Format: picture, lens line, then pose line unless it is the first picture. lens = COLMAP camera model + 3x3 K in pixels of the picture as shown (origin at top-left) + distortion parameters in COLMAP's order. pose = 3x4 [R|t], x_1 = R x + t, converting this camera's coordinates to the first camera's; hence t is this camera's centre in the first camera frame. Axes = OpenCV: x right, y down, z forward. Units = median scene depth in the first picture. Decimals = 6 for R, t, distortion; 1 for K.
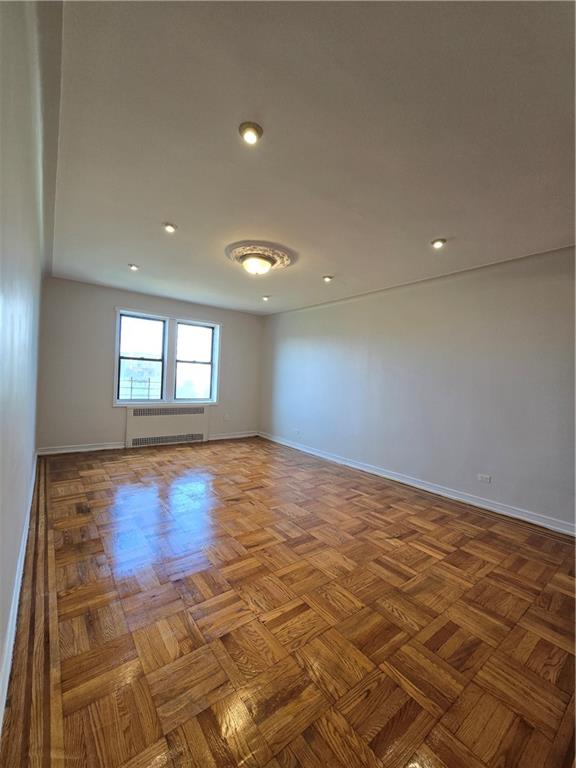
lens RADIAL K [[318.1, 0, 292.7], [0, 318.1, 384.6], [0, 0, 1]] dist [-0.002553, 0.000013]
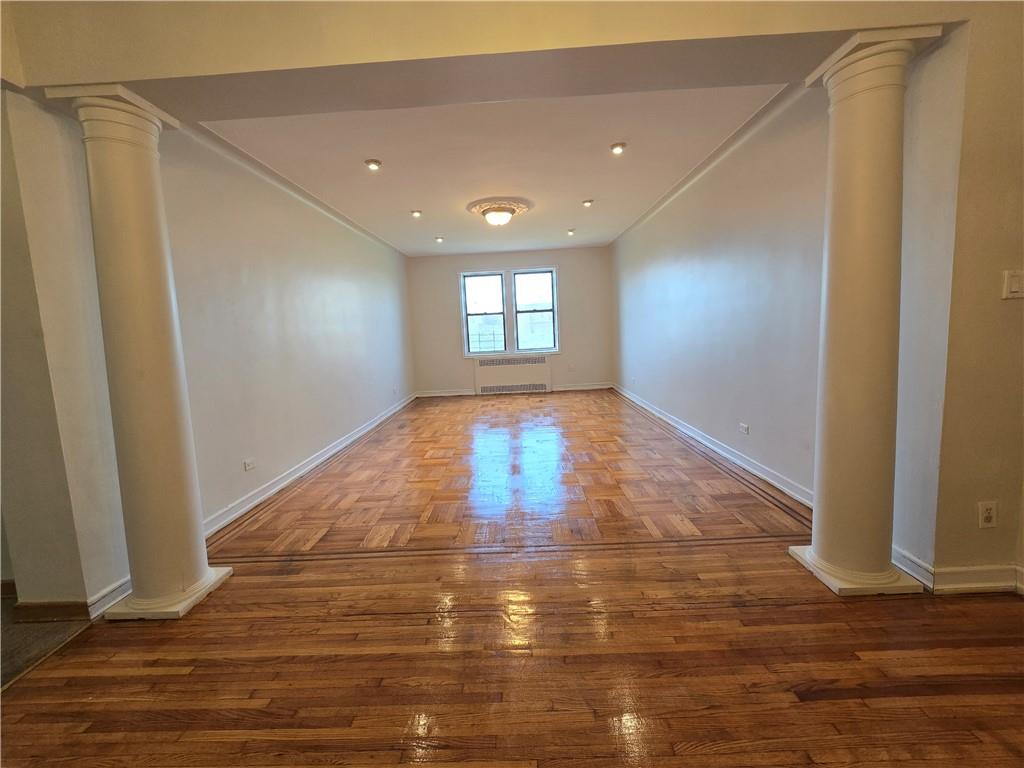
lens RADIAL K [[424.1, 0, 510.0], [0, 424.1, 380.7], [0, 0, 1]] dist [-0.002553, 0.000013]
pose [[0.769728, -0.004381, -0.638357, 0.510728], [0.071254, 0.994317, 0.079095, 0.037610], [0.634382, -0.106367, 0.765666, -0.073864]]
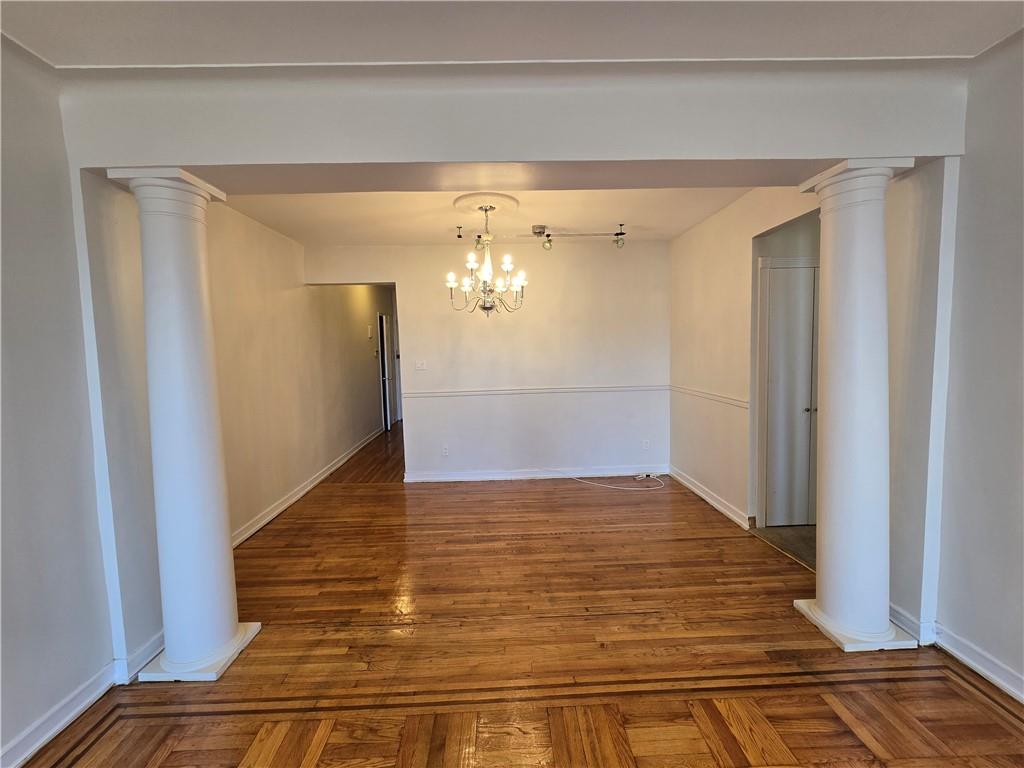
lens RADIAL K [[424.1, 0, 510.2], [0, 424.1, 380.9], [0, 0, 1]] dist [-0.002553, 0.000013]
pose [[-0.804152, -0.068490, 0.590464, 0.065726], [0.002512, 0.992940, 0.118595, -0.039819], [-0.594418, 0.096852, -0.798303, 0.499260]]
